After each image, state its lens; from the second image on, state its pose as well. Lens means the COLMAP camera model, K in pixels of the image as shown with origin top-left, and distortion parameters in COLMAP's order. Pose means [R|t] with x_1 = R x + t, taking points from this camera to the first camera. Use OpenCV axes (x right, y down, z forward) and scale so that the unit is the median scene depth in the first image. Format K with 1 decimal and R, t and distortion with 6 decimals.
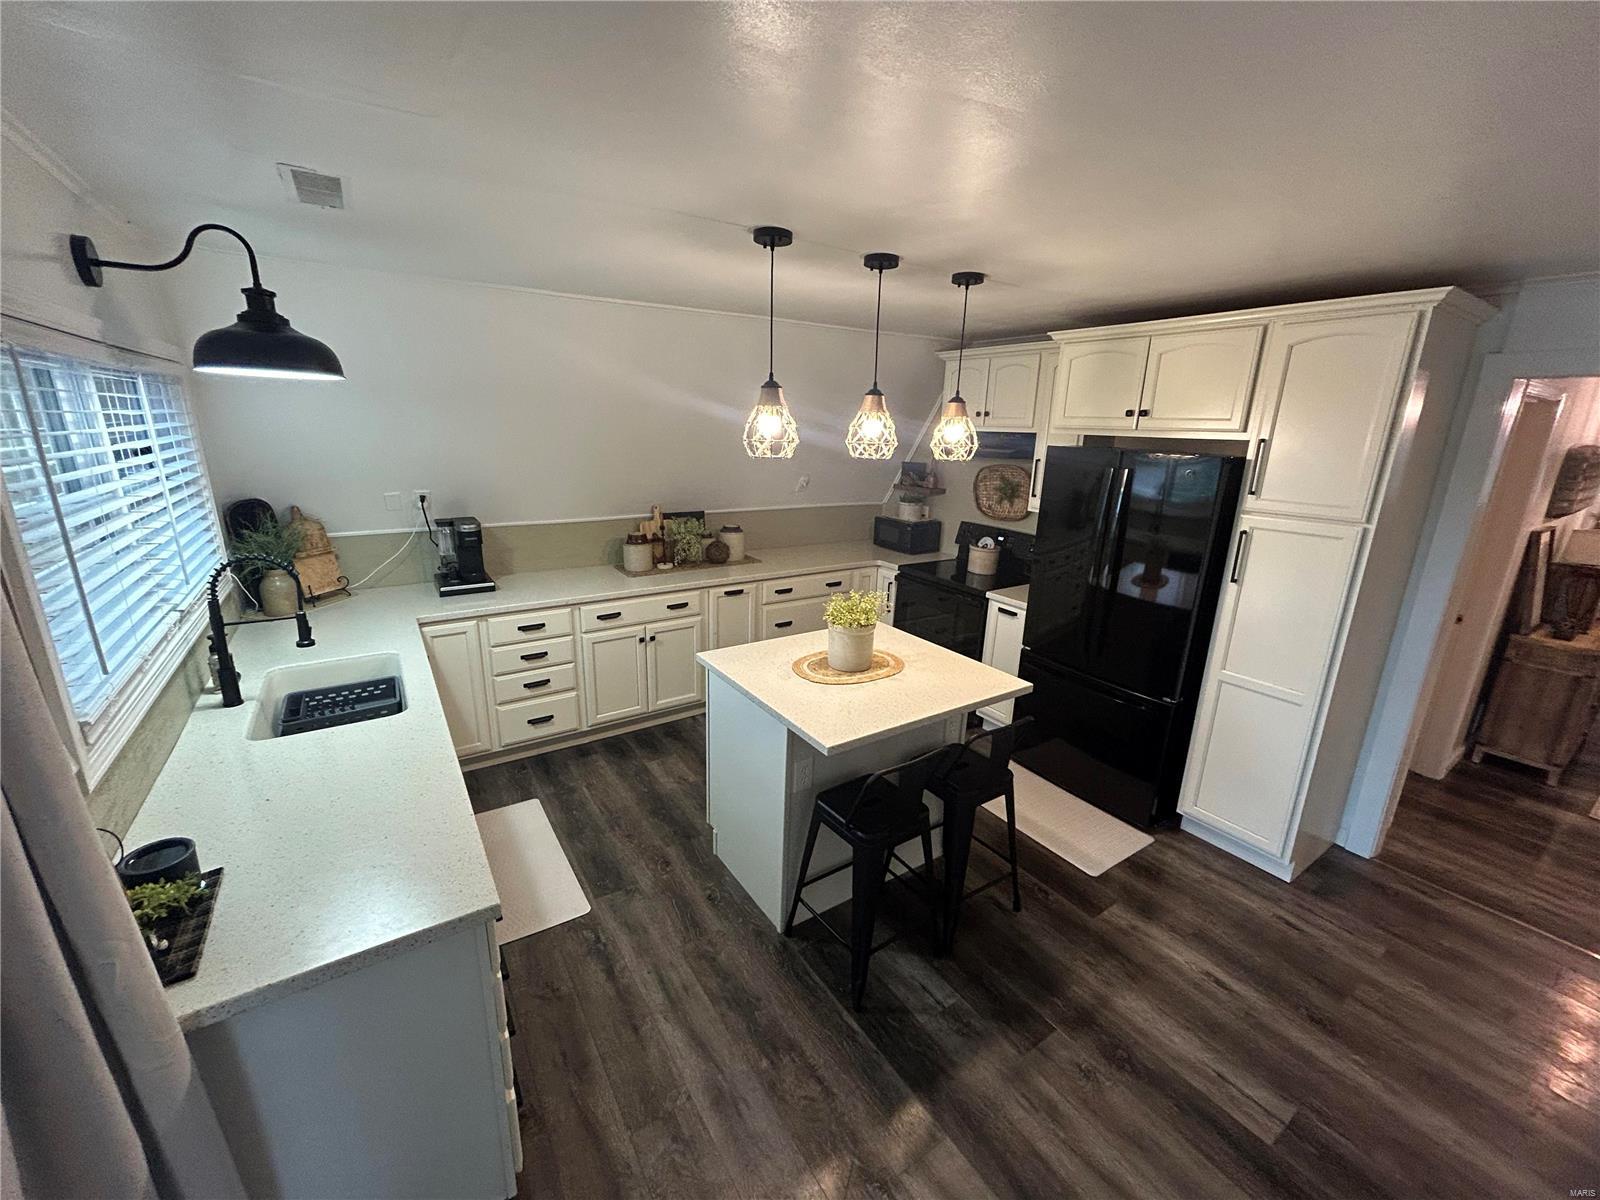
lens RADIAL K [[644.6, 0, 802.3], [0, 644.6, 597.8], [0, 0, 1]] dist [-0.000802, 0.000311]
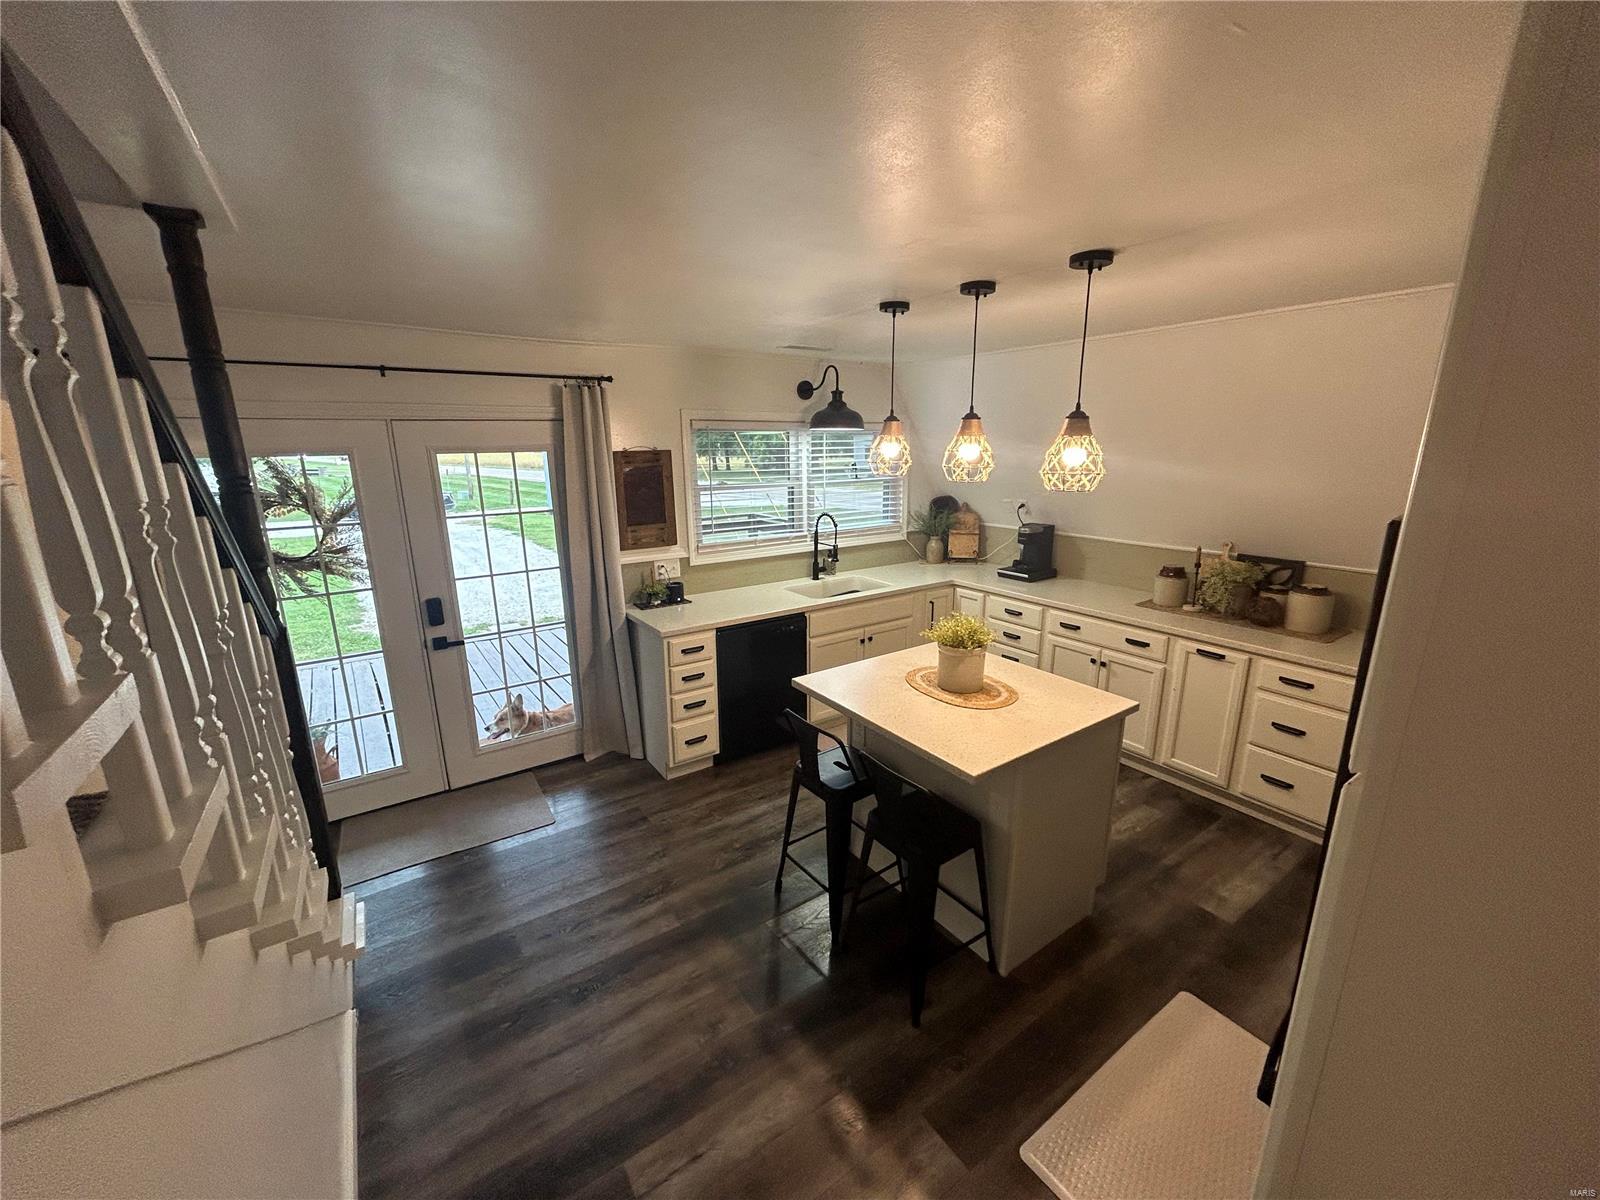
lens RADIAL K [[634.4, 0, 807.4], [0, 634.4, 601.2], [0, 0, 1]] dist [-0.000746, 0.000008]
pose [[0.026273, 0.221049, -0.974909, 0.975972], [-0.254911, 0.944487, 0.207281, -0.163116], [0.966608, 0.243069, 0.081162, 0.639296]]
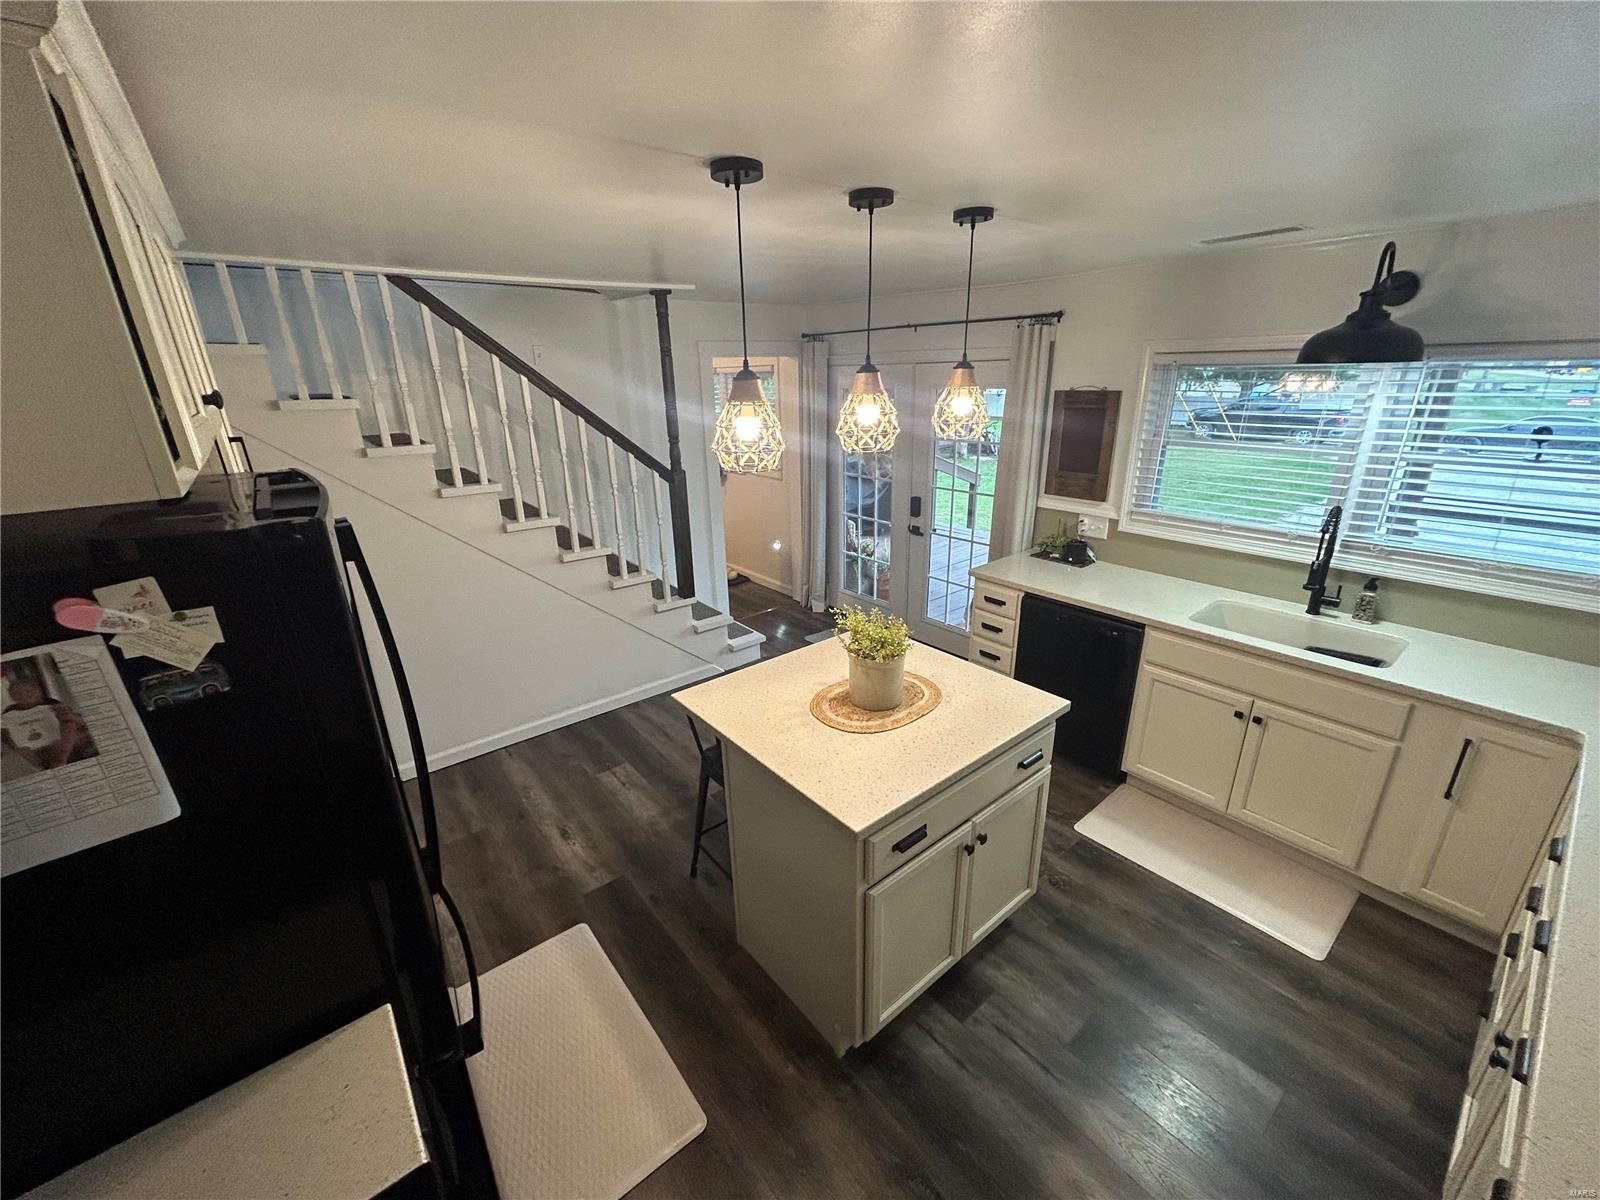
lens RADIAL K [[644.8, 0, 800.0], [0, 644.8, 600.0], [0, 0, 1]] dist [0.004069, 0.000343]
pose [[-0.994892, 0.027277, -0.097188, 0.239794], [-0.032857, 0.822857, 0.567298, -0.464748], [0.095446, 0.567594, -0.817758, 1.565650]]
